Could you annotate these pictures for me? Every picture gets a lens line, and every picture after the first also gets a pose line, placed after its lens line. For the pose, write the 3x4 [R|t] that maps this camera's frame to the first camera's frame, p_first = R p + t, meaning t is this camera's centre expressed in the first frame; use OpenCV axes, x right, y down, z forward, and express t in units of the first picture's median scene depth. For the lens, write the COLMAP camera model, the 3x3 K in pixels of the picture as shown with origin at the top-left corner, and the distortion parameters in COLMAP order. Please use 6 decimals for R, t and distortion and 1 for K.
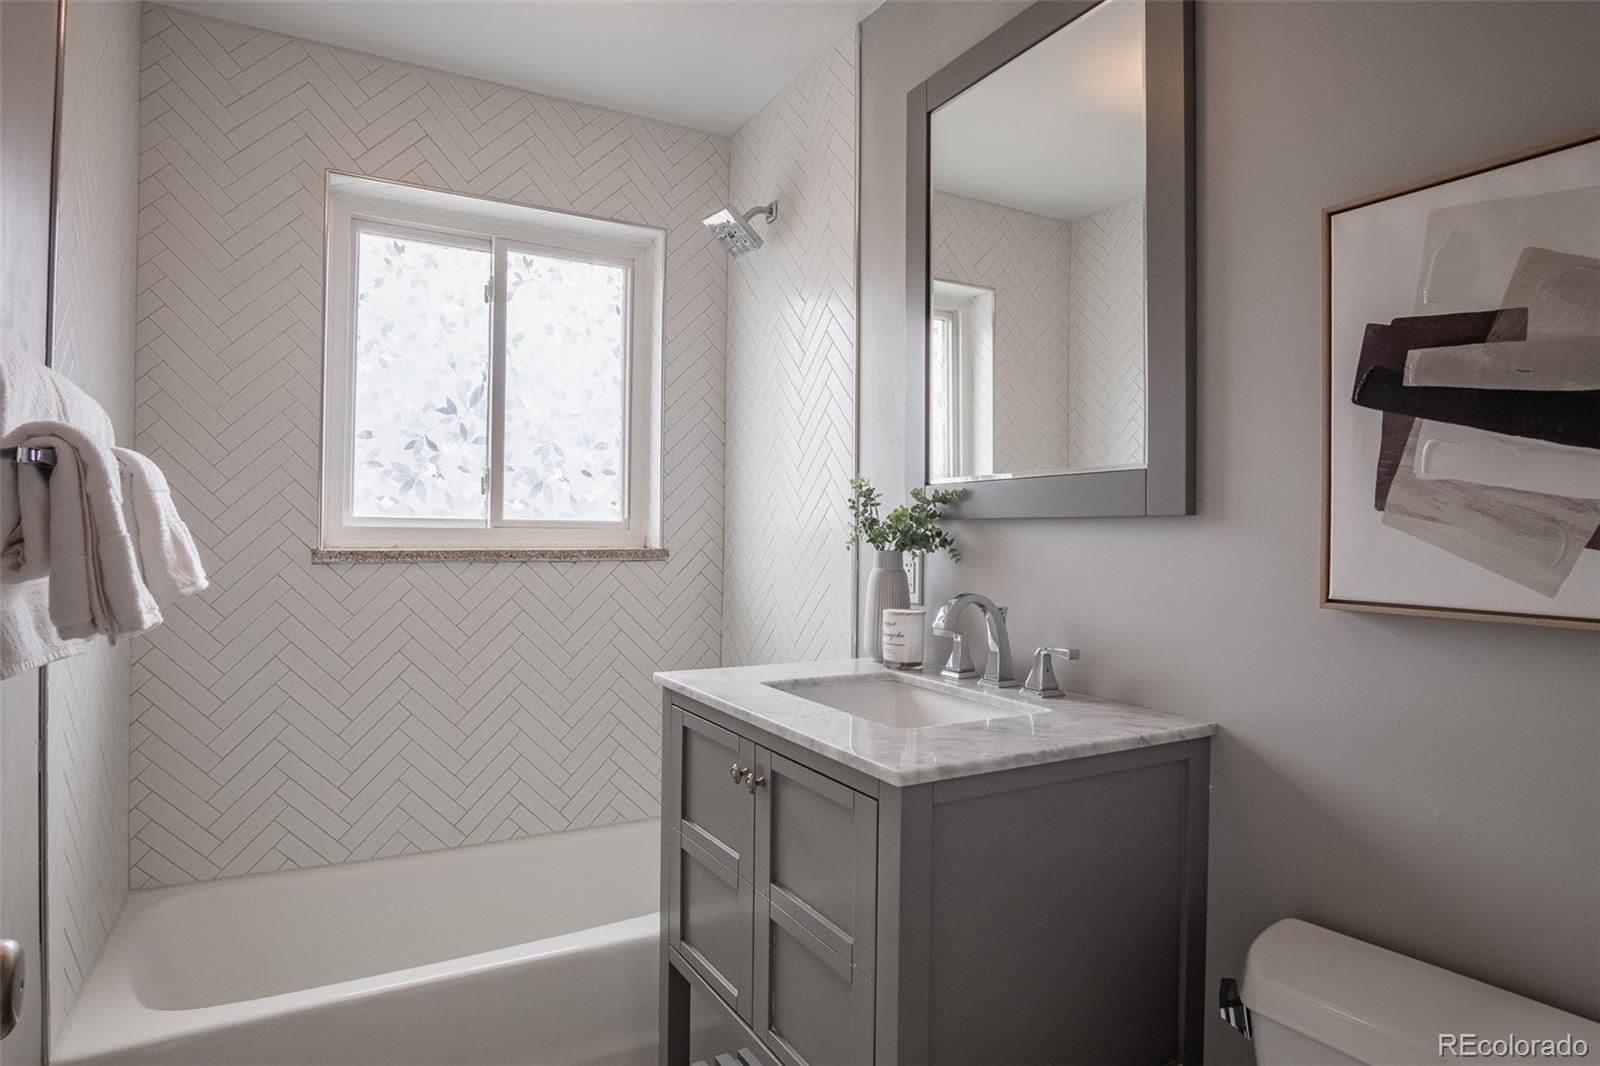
lens RADIAL K [[908.2, 0, 806.4], [0, 908.2, 525.3], [0, 0, 1]] dist [-0.026746, 0.003433]
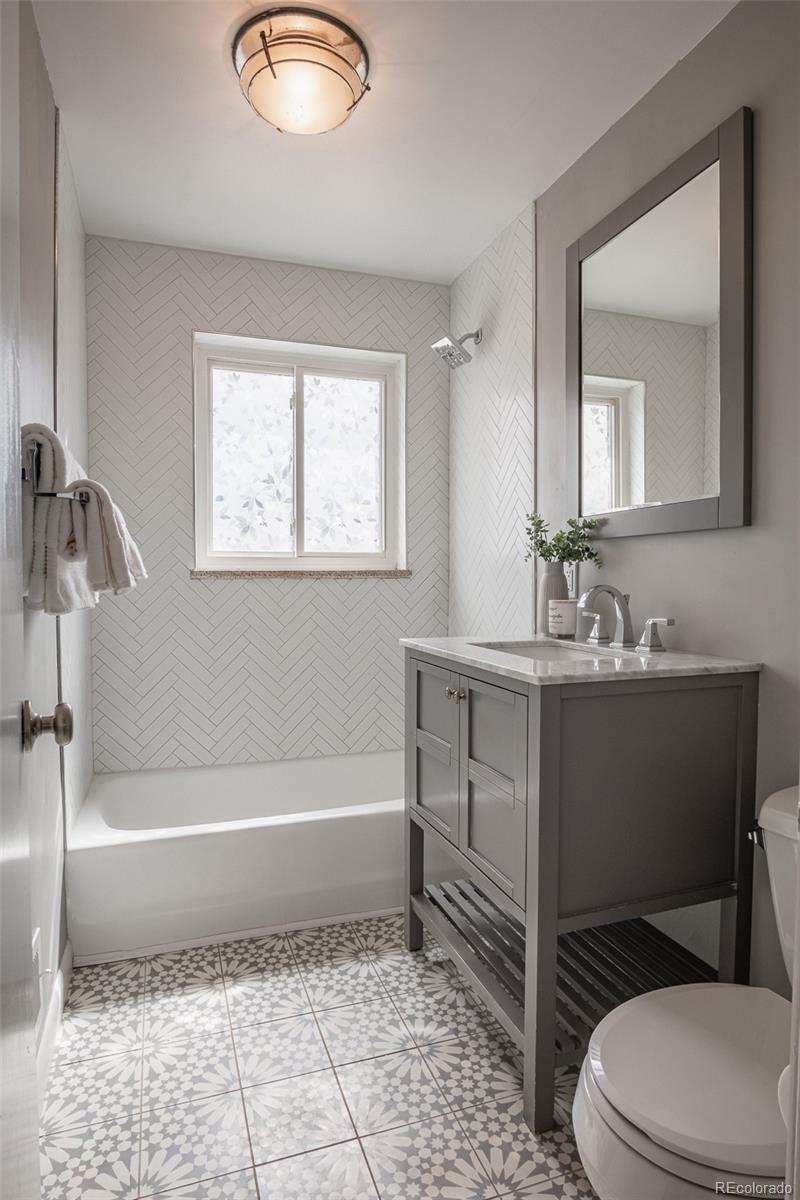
lens RADIAL K [[684.9, 0, 397.0], [0, 684.9, 599.0], [0, 0, 1]] dist [-0.027771, 0.004007]
pose [[0.983164, -0.005106, -0.182656, 0.038003], [0.012286, 0.999195, 0.038196, 0.038560], [0.182314, -0.039797, 0.982435, -0.140468]]
